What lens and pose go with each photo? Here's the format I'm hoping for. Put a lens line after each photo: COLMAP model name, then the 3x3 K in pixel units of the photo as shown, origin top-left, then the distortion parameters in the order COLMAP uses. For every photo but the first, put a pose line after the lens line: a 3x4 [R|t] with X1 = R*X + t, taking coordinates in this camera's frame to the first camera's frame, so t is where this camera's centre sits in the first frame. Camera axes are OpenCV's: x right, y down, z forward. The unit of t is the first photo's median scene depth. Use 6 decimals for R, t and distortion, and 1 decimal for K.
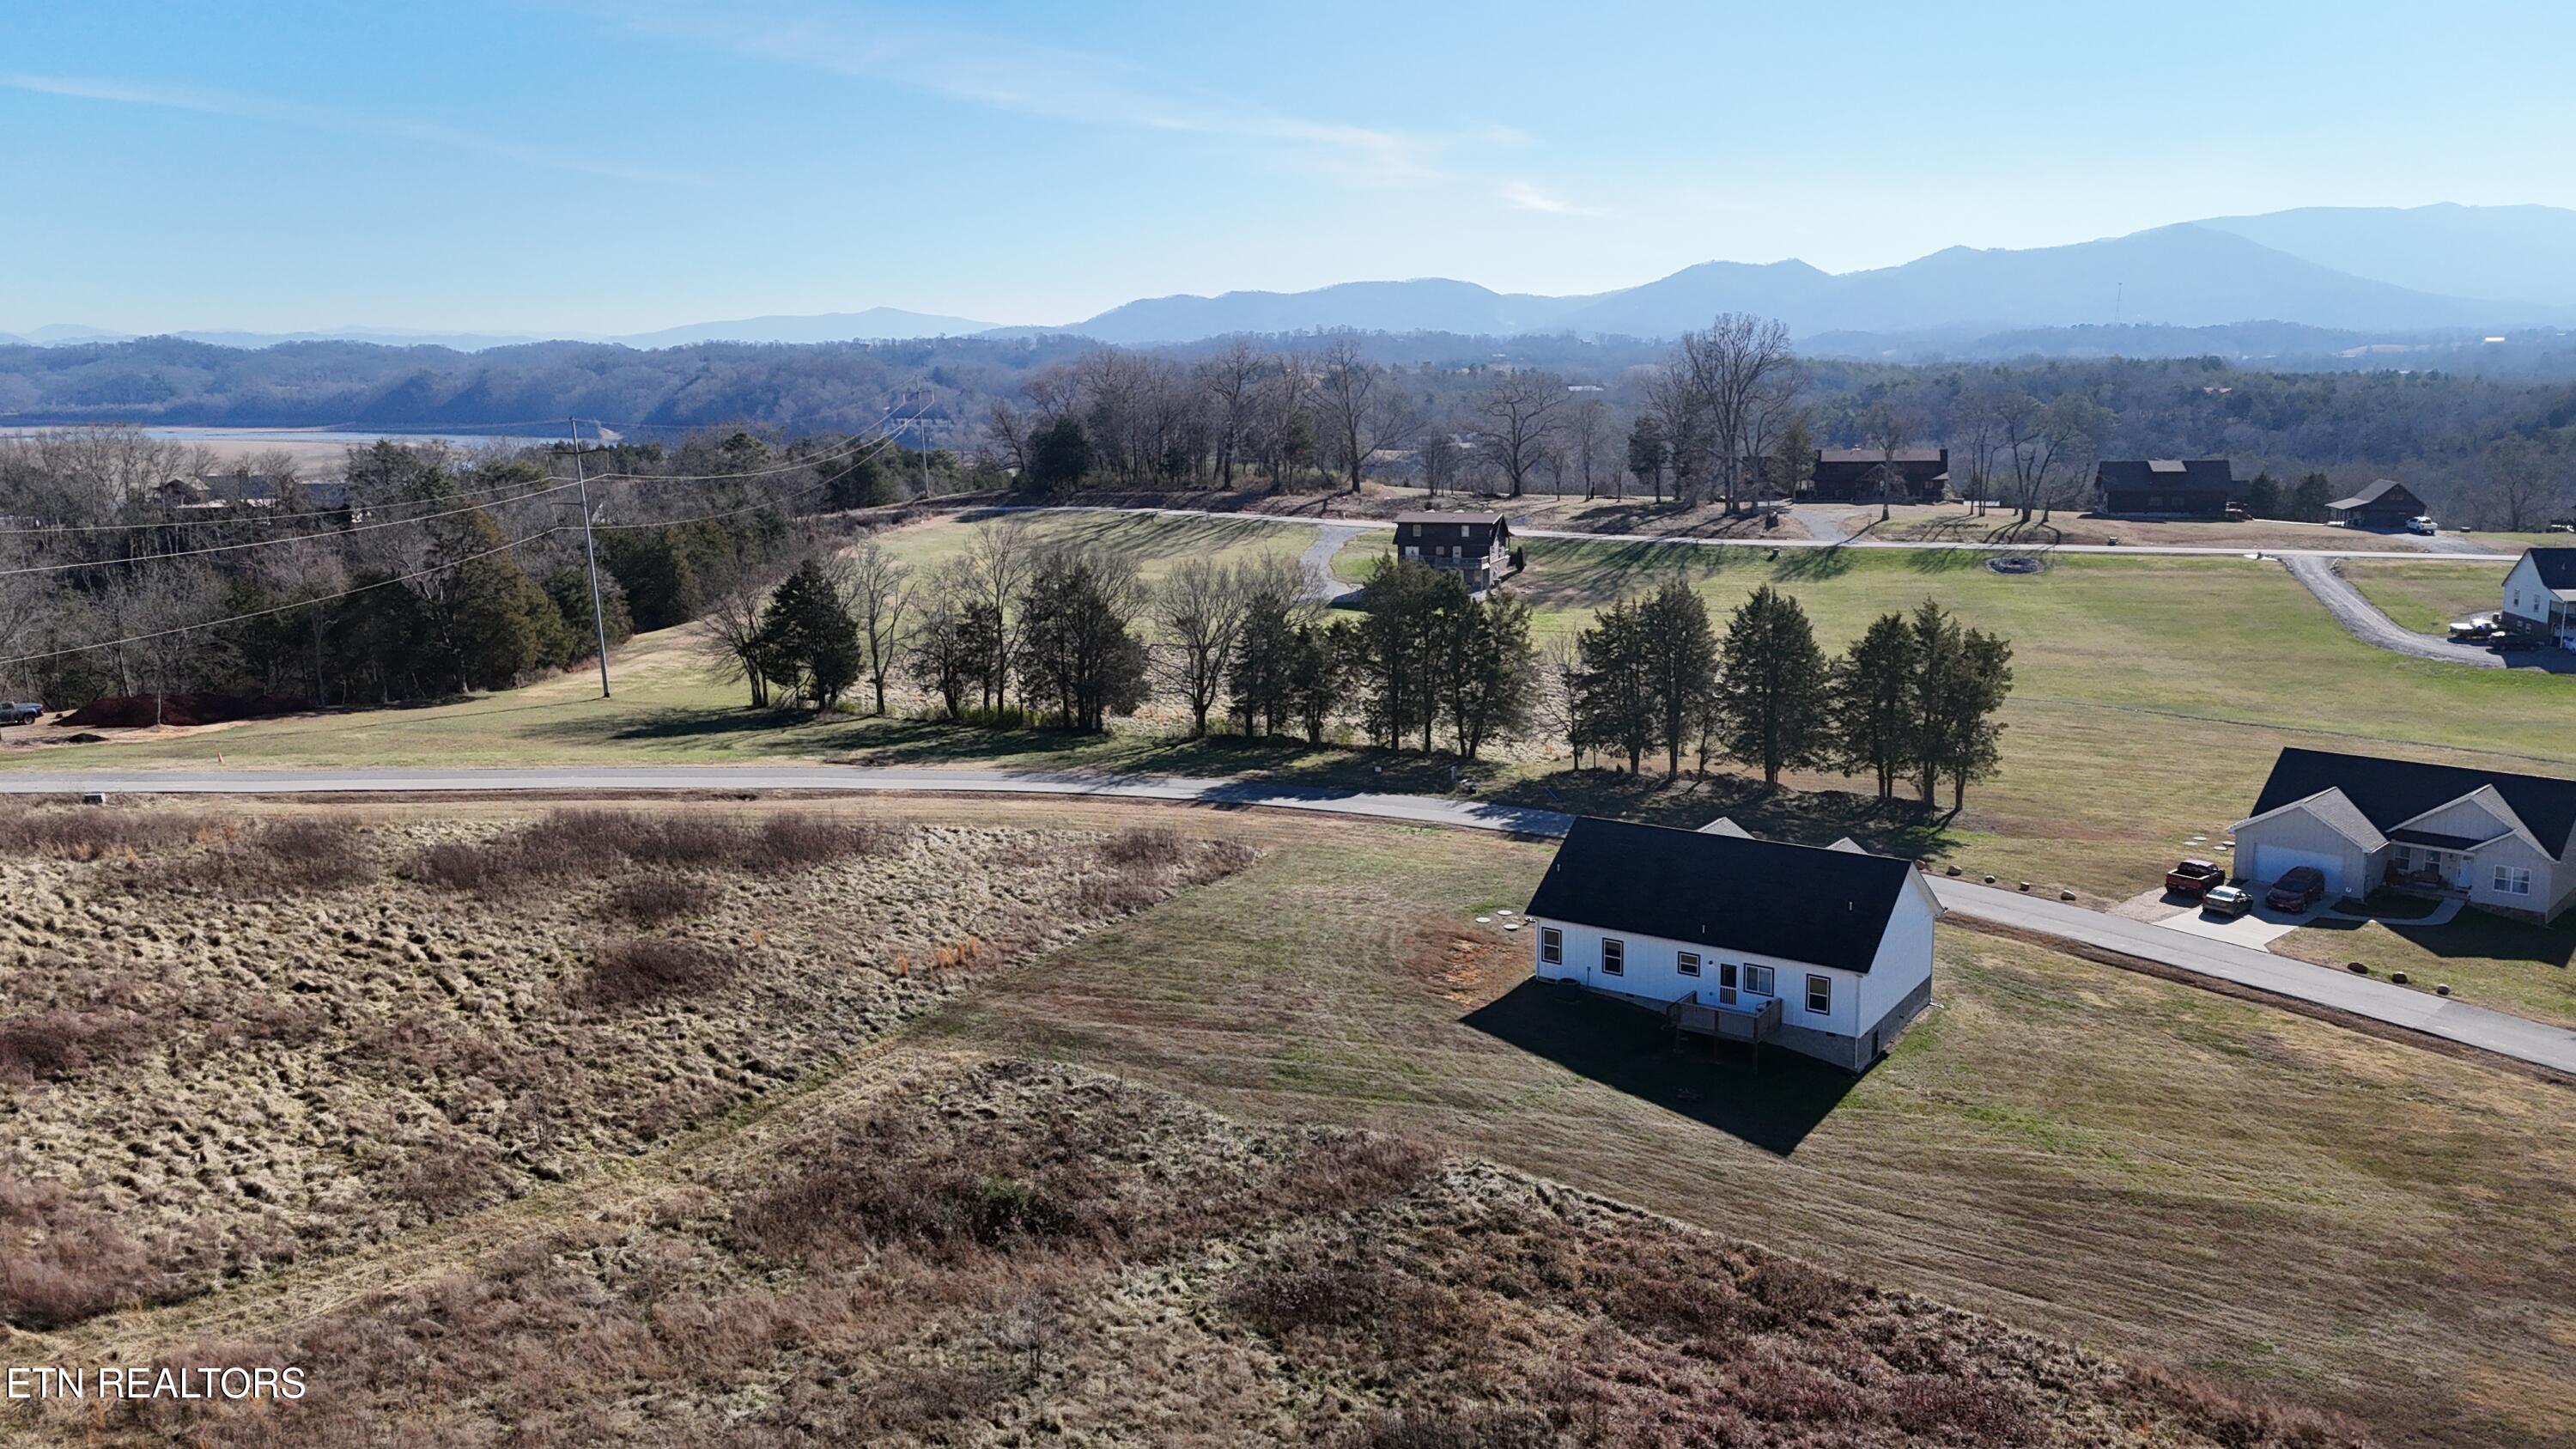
lens RADIAL K [[1885.0, 0, 1288.0], [0, 1885.0, 724.5], [0, 0, 1]] dist [0.129190, -0.151417]
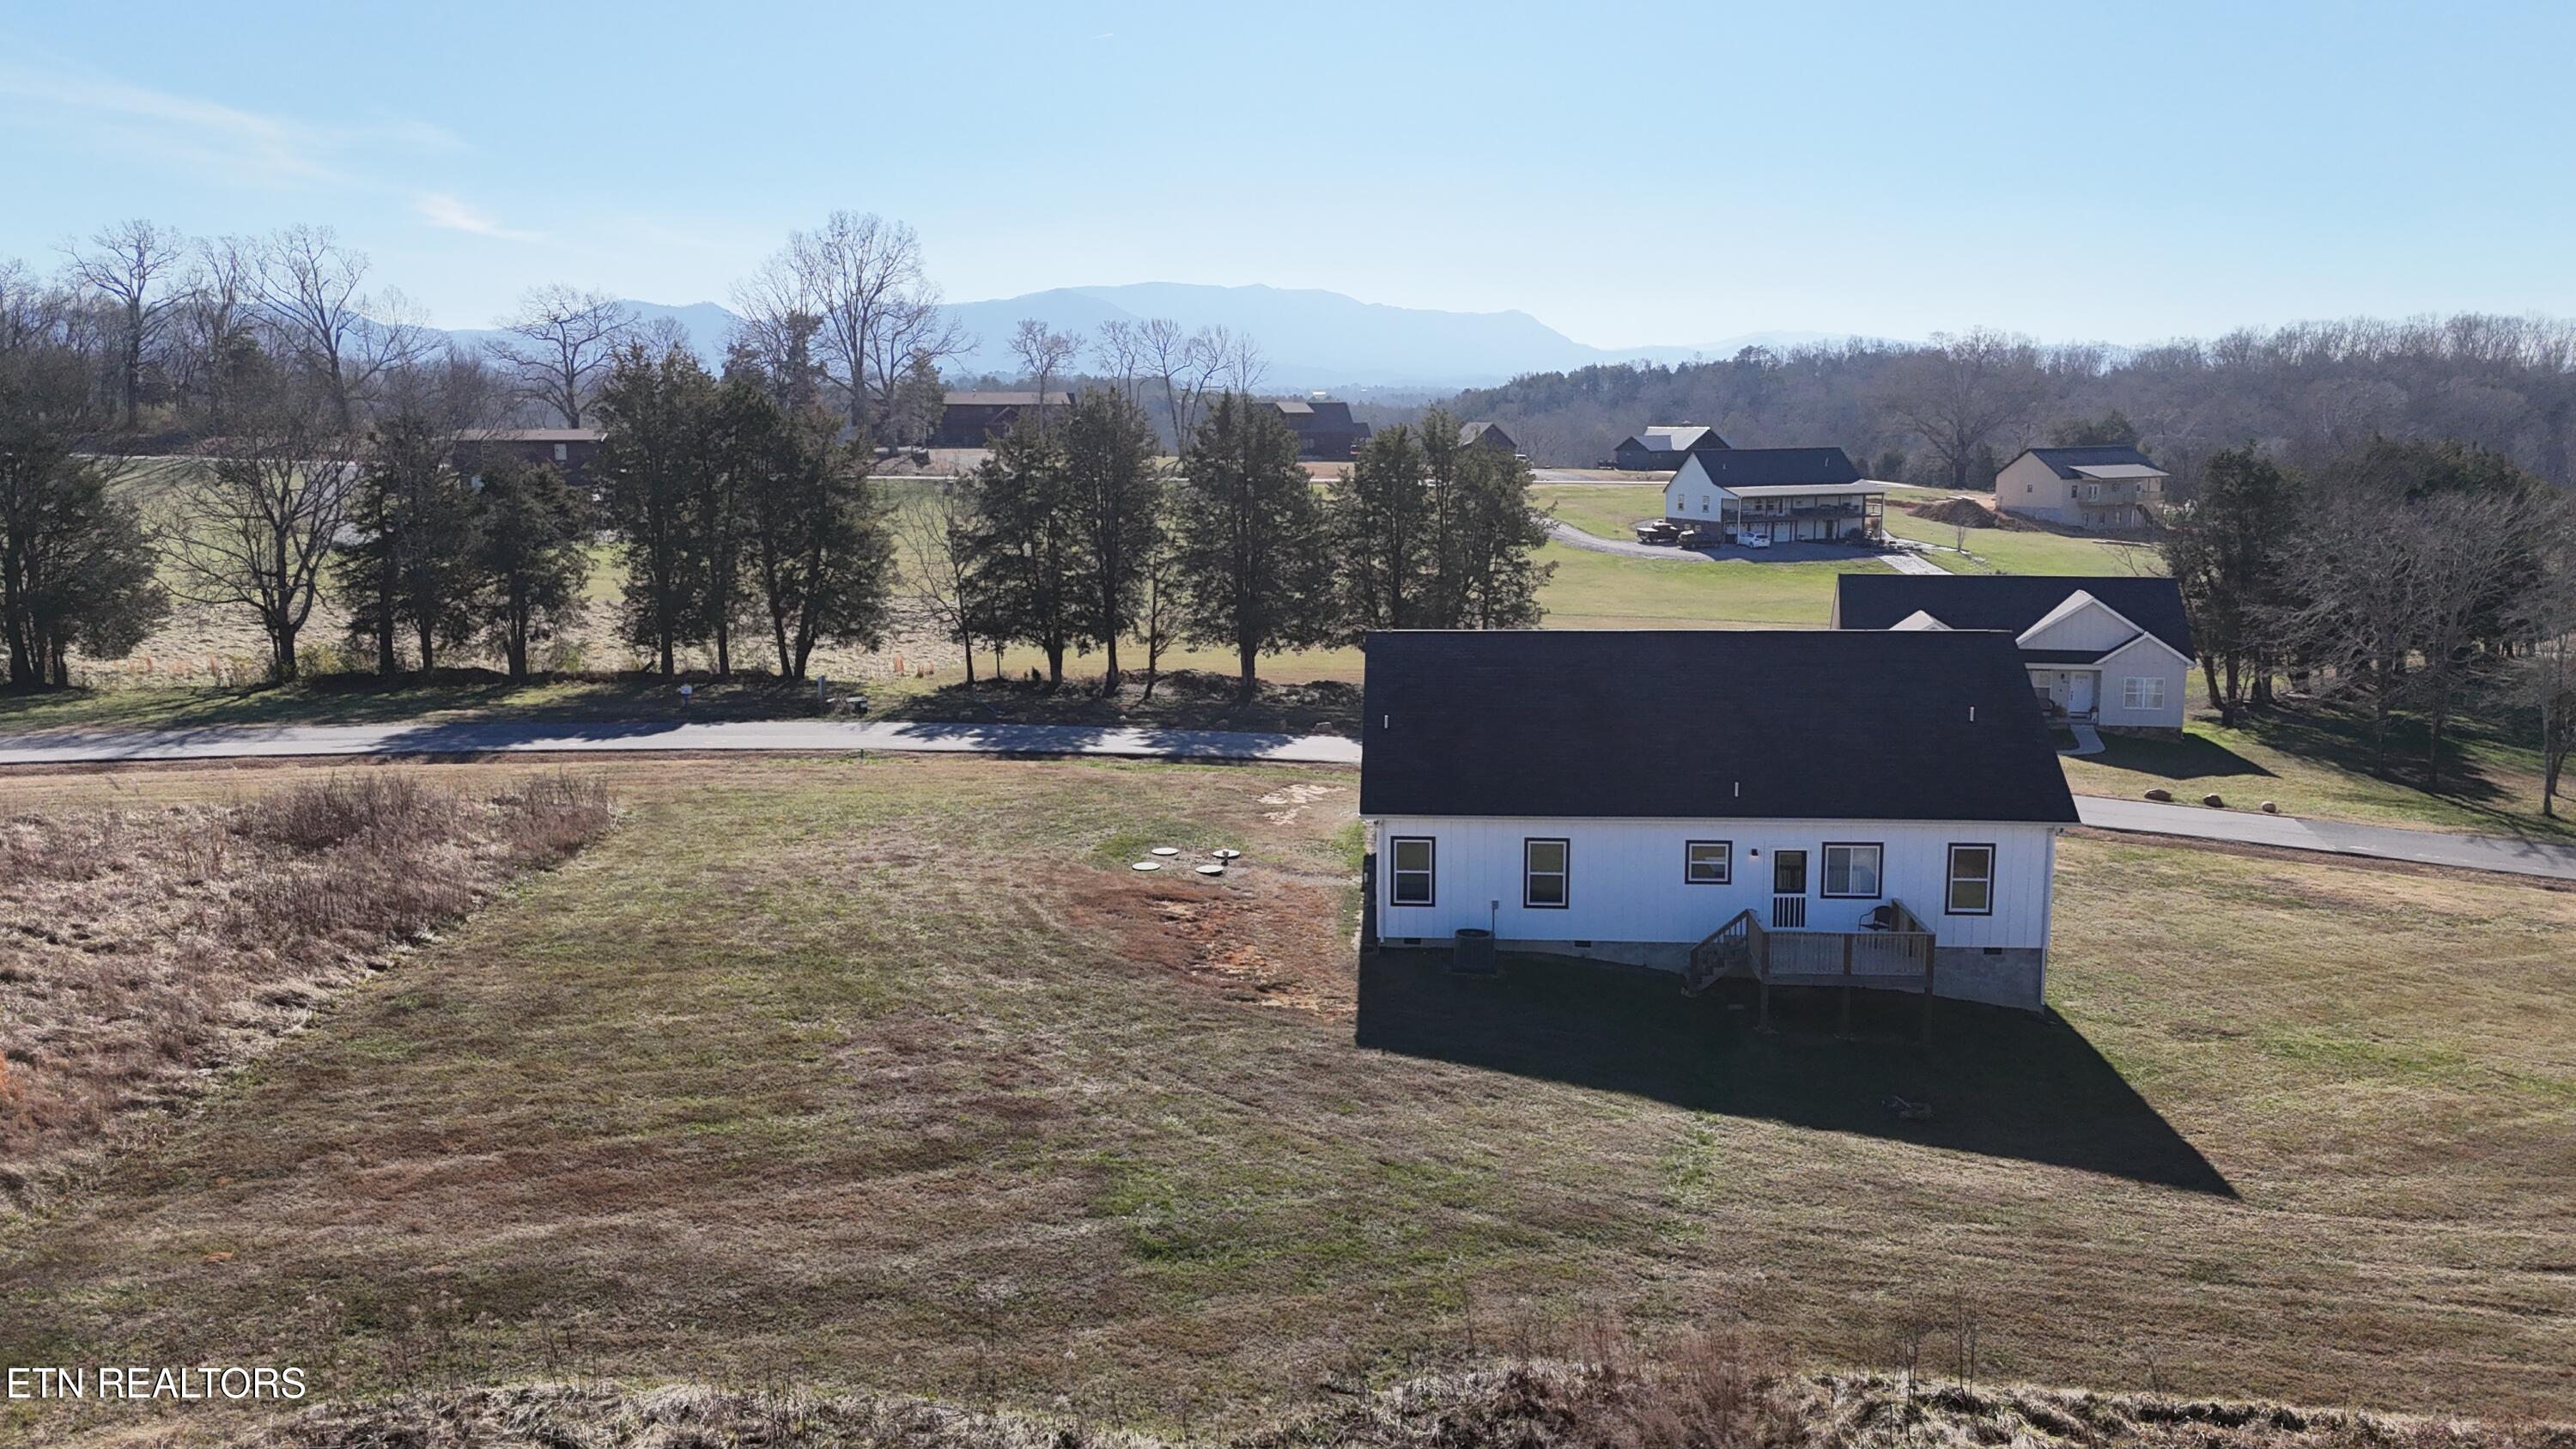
lens RADIAL K [[1885.0, 0, 1288.0], [0, 1885.0, 724.5], [0, 0, 1]] dist [0.129190, -0.151417]
pose [[0.855613, -0.076741, 0.511896, -0.093155], [0.089560, 0.995981, -0.000382, 0.050113], [-0.509810, 0.046172, 0.859047, 0.389951]]
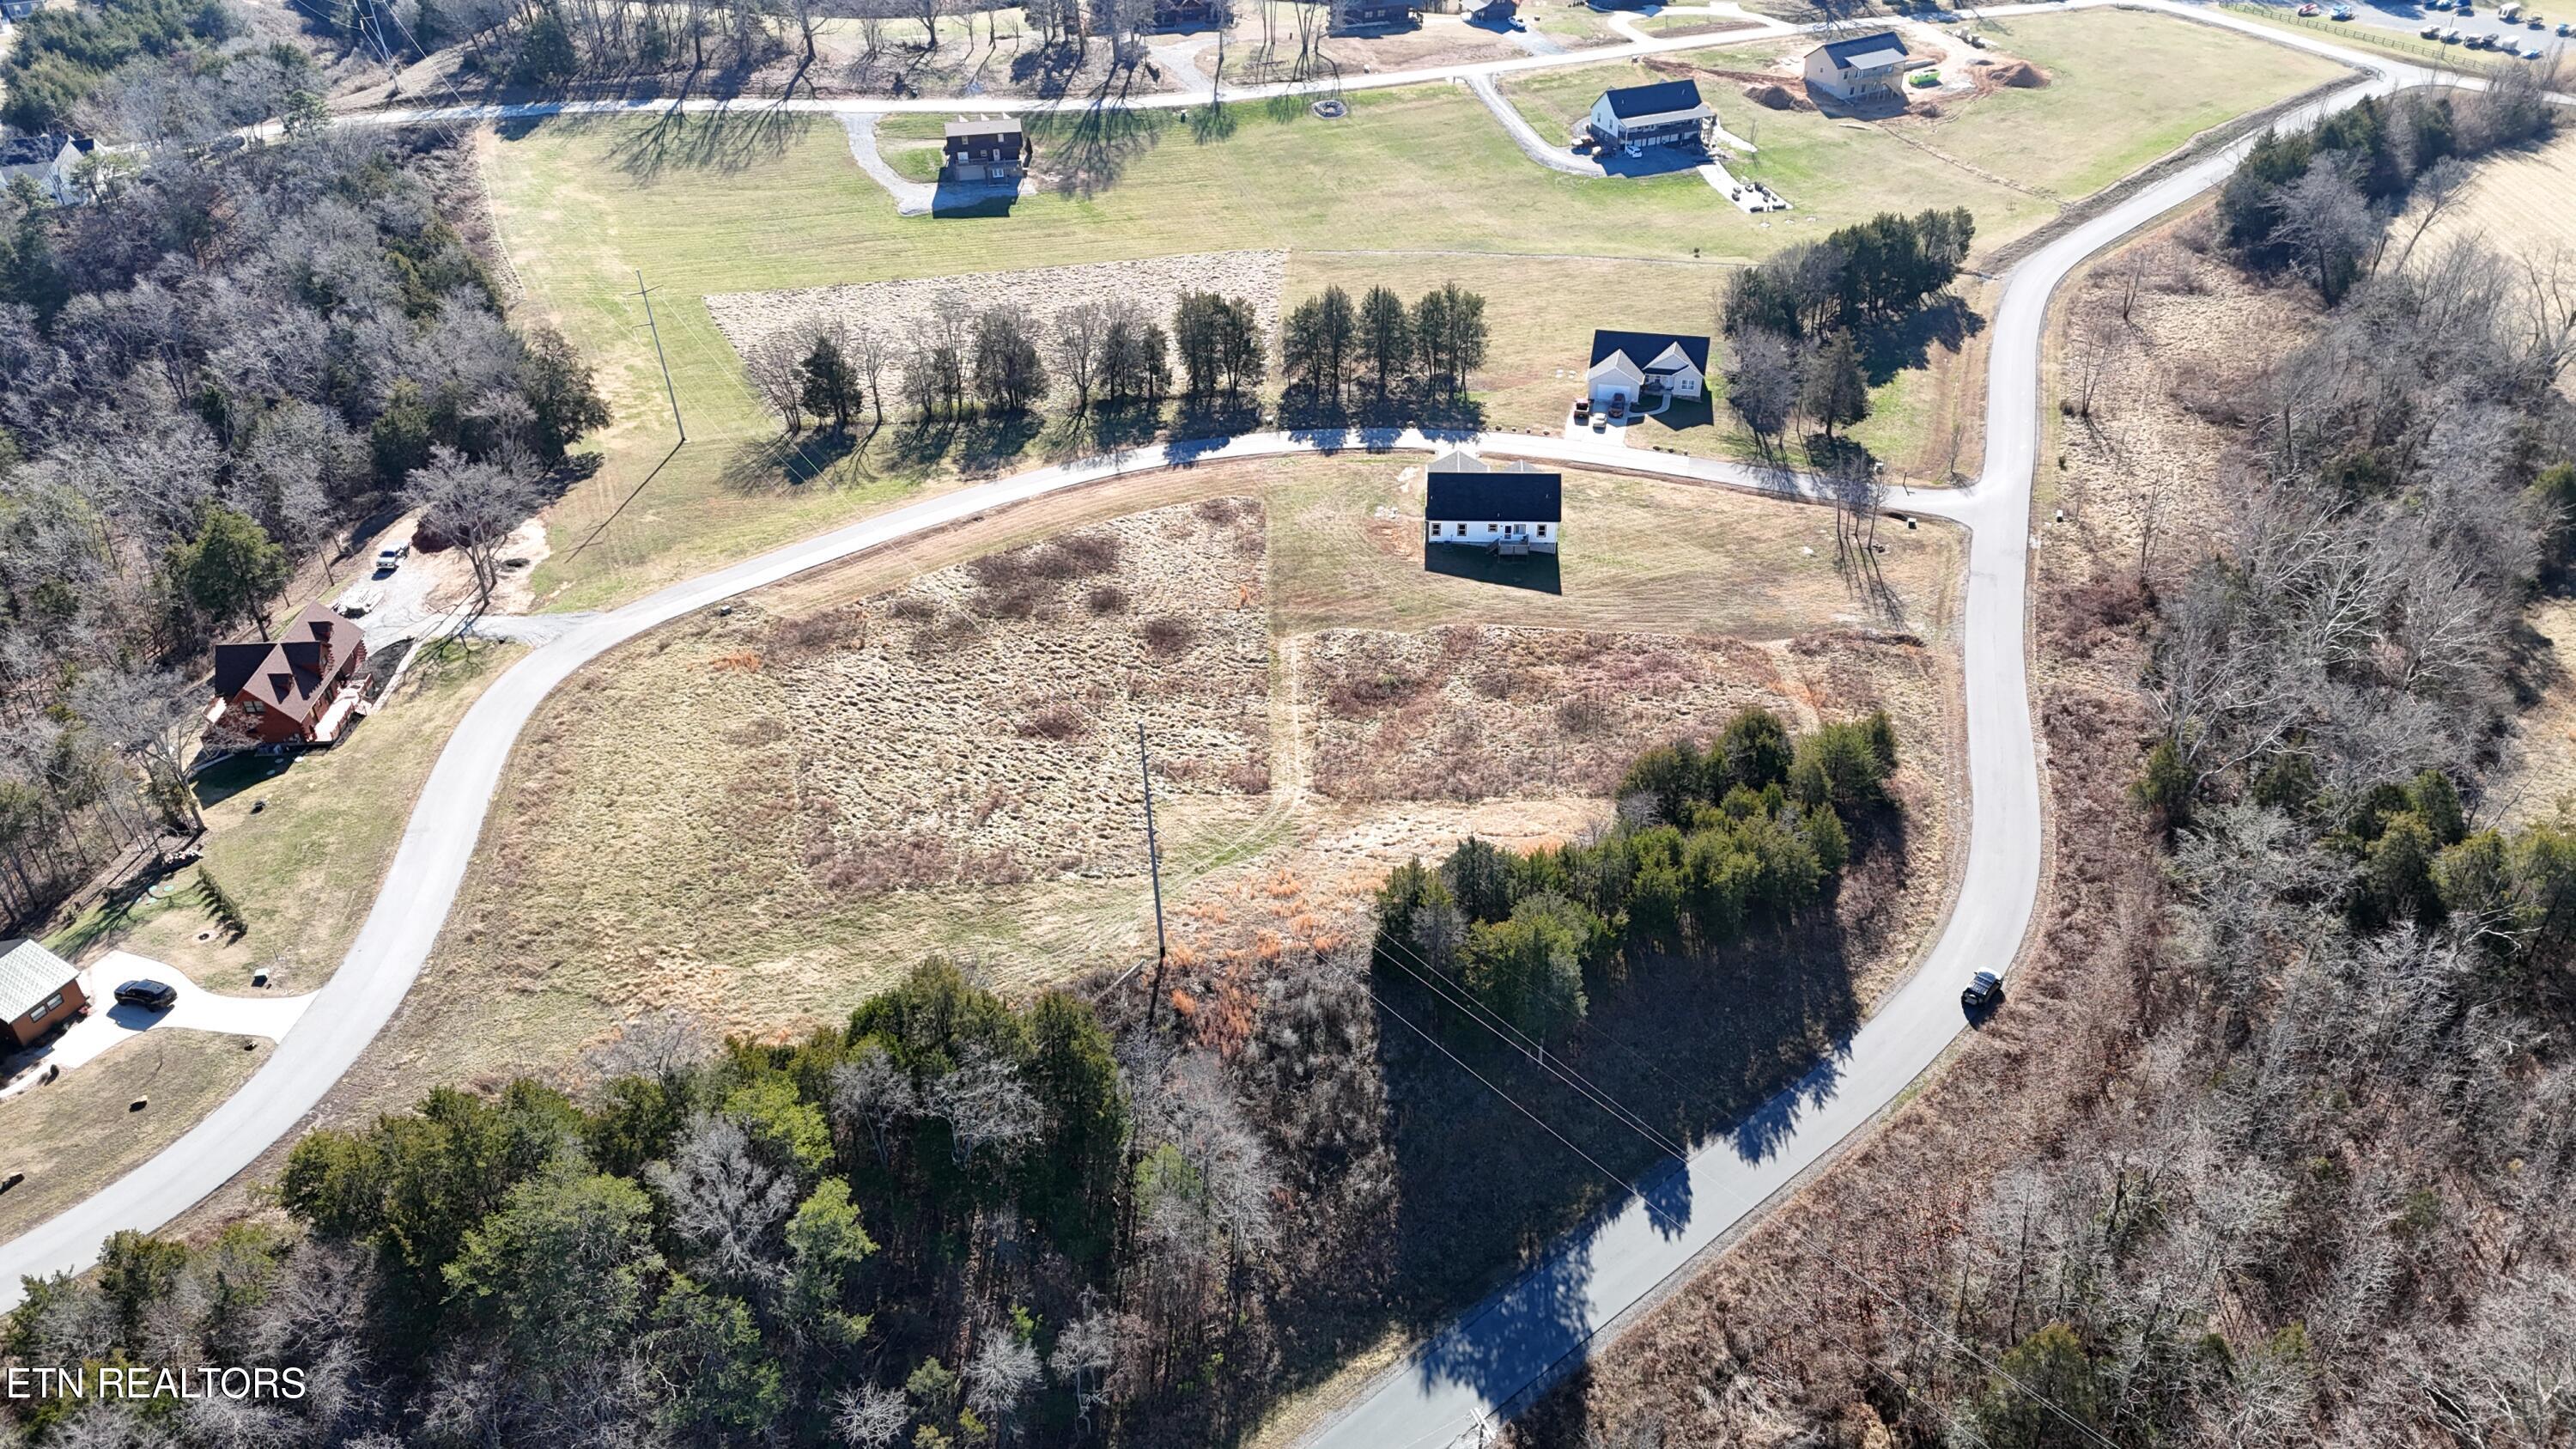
lens RADIAL K [[1885.0, 0, 1288.0], [0, 1885.0, 724.5], [0, 0, 1]] dist [0.129190, -0.151417]
pose [[0.860858, -0.286722, 0.420373, -0.786076], [0.101912, 0.906545, 0.409623, -0.472781], [-0.498535, -0.309786, 0.809627, -0.699158]]
